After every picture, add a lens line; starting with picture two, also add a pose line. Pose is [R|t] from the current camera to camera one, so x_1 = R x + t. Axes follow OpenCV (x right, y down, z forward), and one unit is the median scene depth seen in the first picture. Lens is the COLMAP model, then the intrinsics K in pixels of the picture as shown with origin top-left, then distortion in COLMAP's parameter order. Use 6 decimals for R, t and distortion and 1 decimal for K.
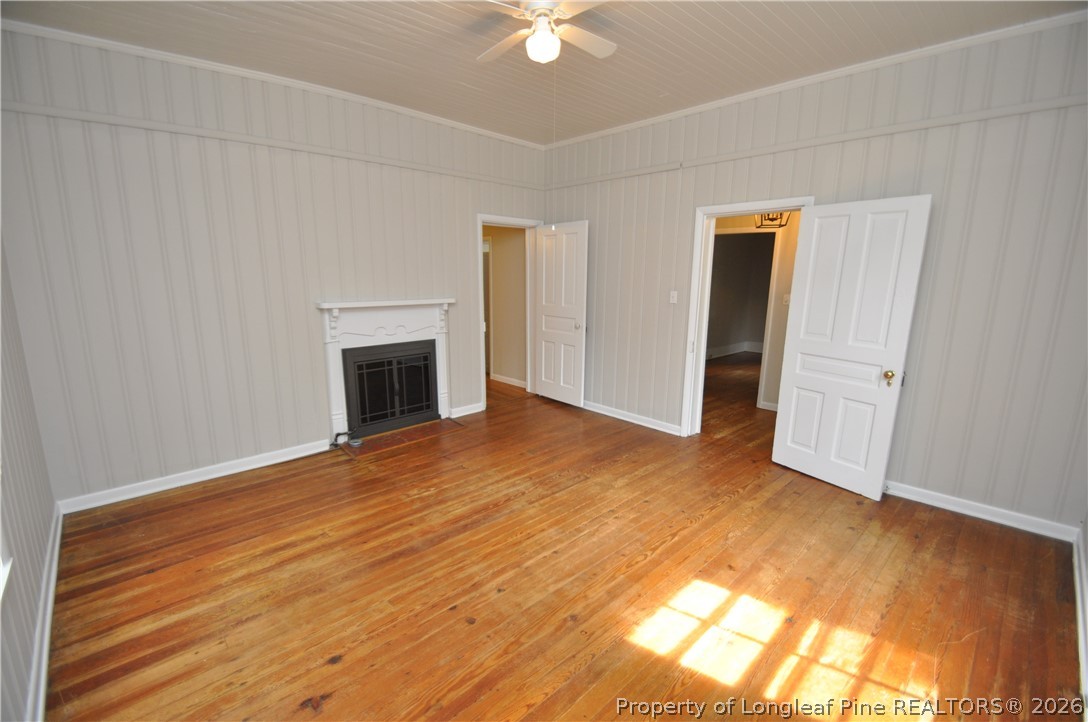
lens RADIAL K [[472.2, 0, 537.2], [0, 472.2, 372.3], [0, 0, 1]] dist [0.002291, -0.015431]
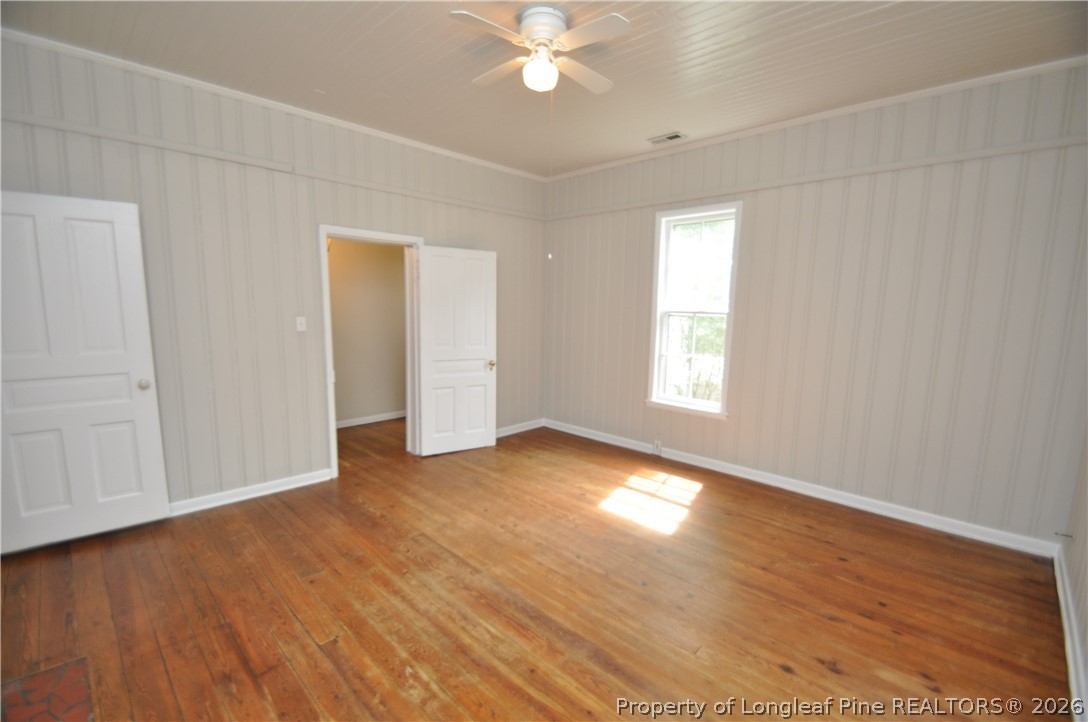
lens RADIAL K [[472.2, 0, 537.2], [0, 472.2, 372.3], [0, 0, 1]] dist [0.002291, -0.015431]
pose [[-0.032928, -0.150802, 0.988016, -0.818643], [0.188390, 0.969895, 0.154314, -0.180507], [-0.981542, 0.191213, -0.003527, 0.865493]]
